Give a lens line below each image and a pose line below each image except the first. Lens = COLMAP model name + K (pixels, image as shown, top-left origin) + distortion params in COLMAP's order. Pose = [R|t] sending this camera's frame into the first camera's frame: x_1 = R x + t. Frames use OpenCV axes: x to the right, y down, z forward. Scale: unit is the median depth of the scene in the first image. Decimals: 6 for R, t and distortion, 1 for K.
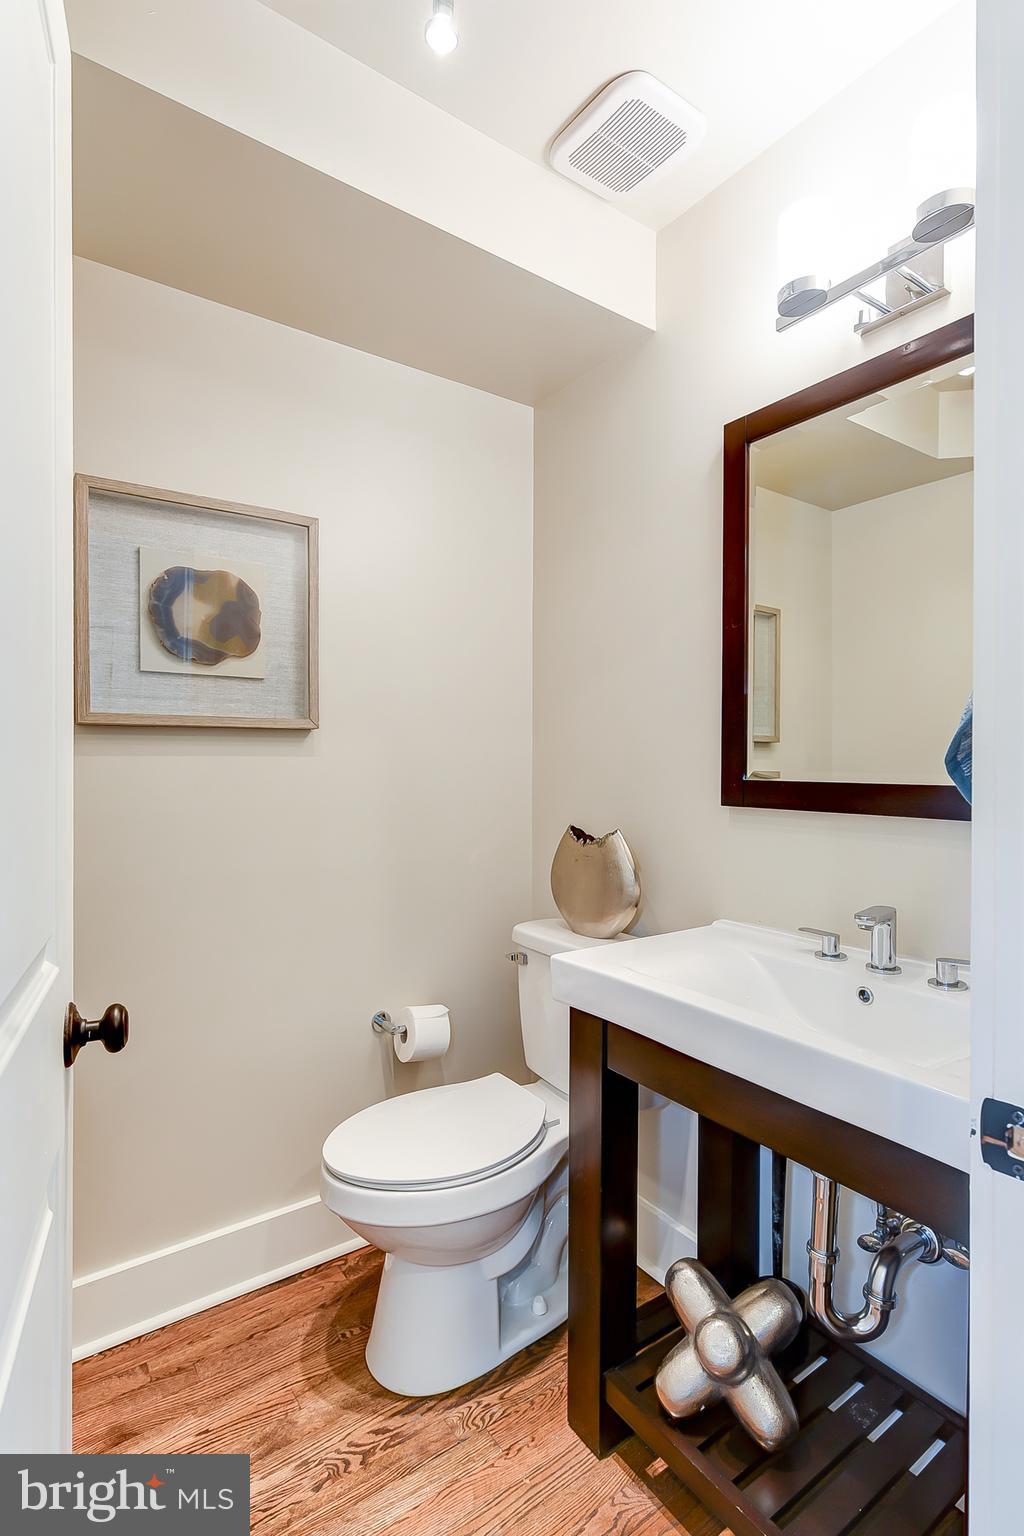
lens RADIAL K [[804.6, 0, 512.0], [0, 804.6, 768.0], [0, 0, 1]] dist [0.028985, 0.000202]
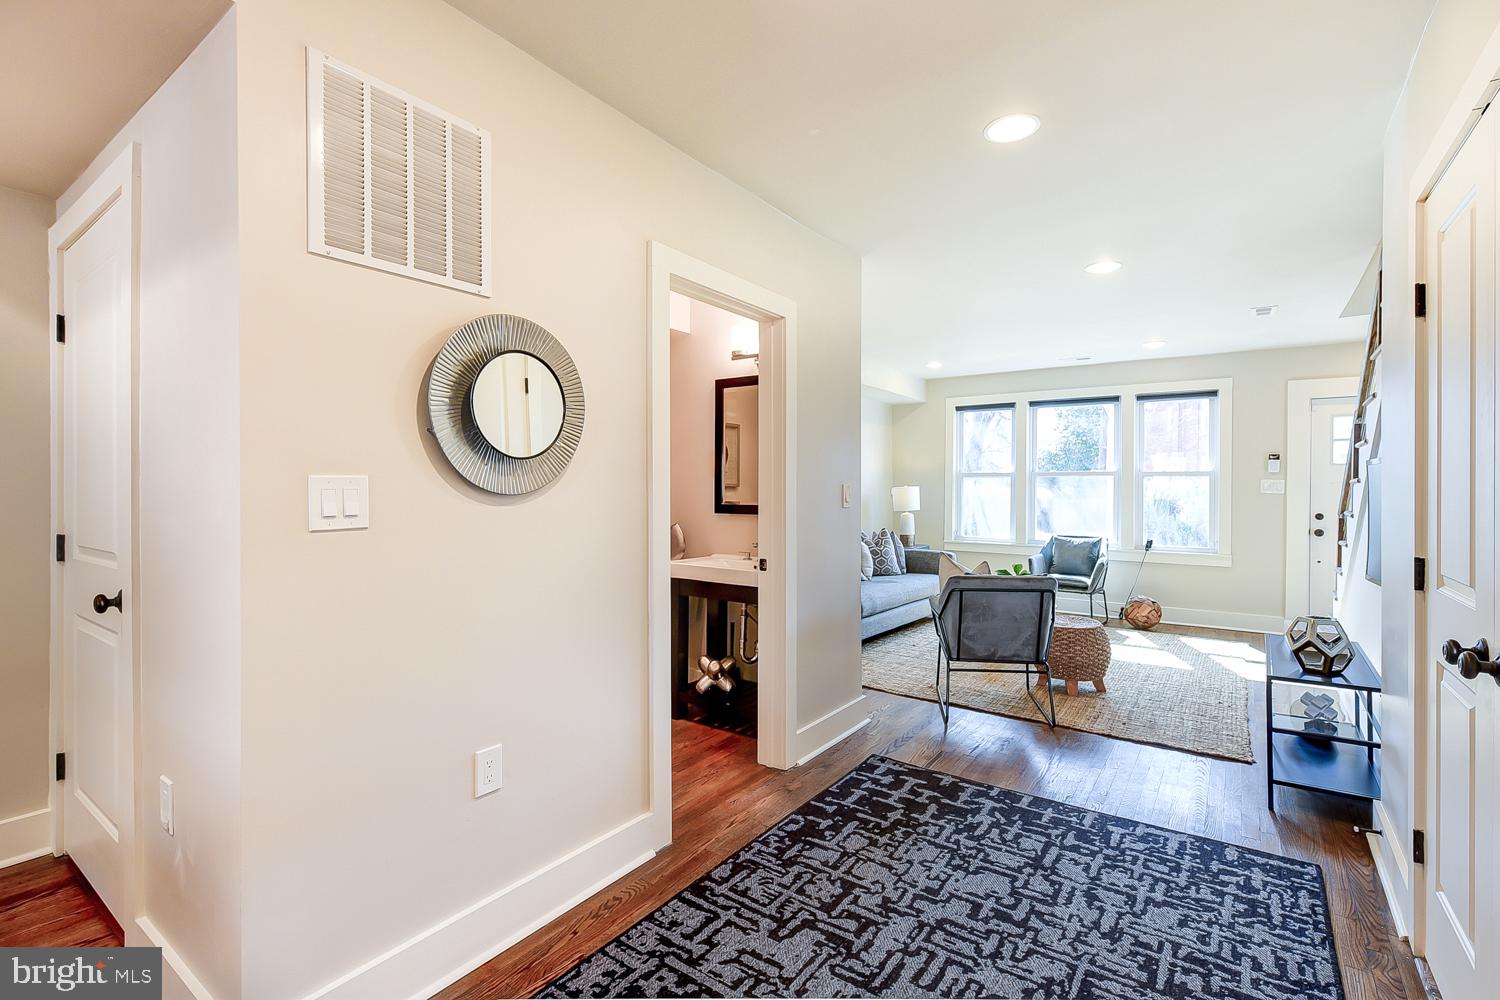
lens RADIAL K [[679.1, 0, 757.9], [0, 679.1, 497.9], [0, 0, 1]] dist [-0.007468, -0.000758]
pose [[0.942161, -0.003348, 0.335143, -0.402650], [-0.001019, 0.999917, 0.012854, -0.038570], [-0.335159, -0.012452, 0.942079, -1.319337]]
